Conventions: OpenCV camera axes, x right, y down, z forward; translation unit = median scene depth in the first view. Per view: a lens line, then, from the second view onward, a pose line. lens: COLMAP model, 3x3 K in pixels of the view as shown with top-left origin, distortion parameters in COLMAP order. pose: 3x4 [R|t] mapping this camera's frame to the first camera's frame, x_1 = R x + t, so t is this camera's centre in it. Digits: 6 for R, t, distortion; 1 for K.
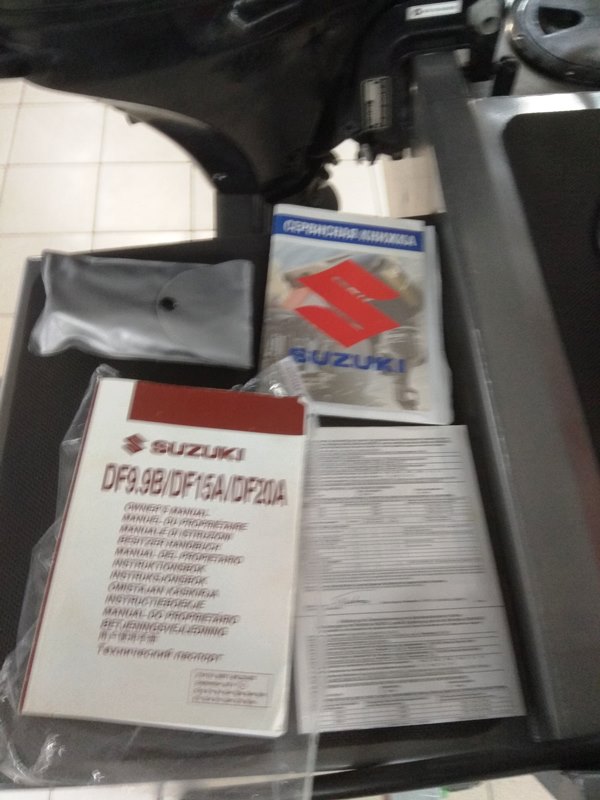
lens RADIAL K [[627.5, 0, 298.1], [0, 627.5, 396.2], [0, 0, 1]] dist [0.085058, -0.141205]
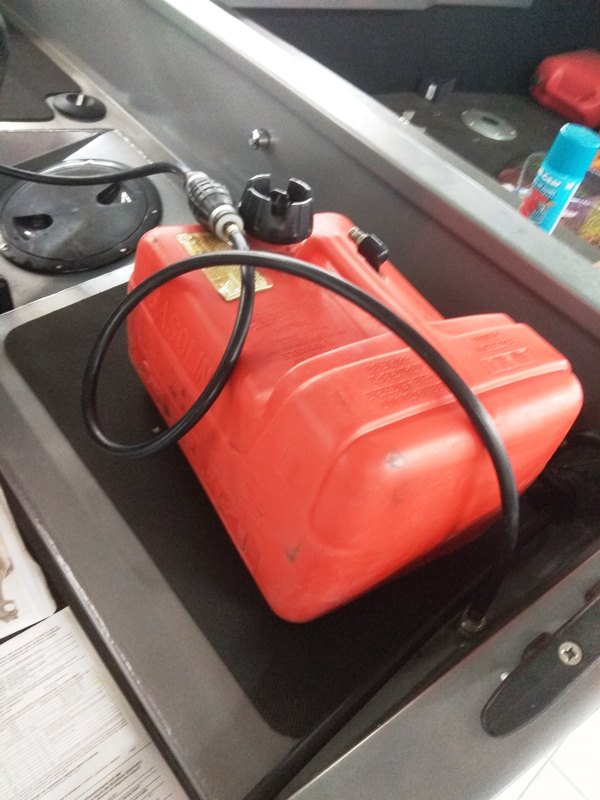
lens RADIAL K [[627.5, 0, 298.1], [0, 627.5, 396.2], [0, 0, 1]] dist [0.085058, -0.141205]
pose [[0.797660, -0.374507, 0.472740, 0.202822], [0.450378, 0.891209, -0.053908, -0.042873], [-0.401122, 0.255912, 0.879551, -0.257207]]
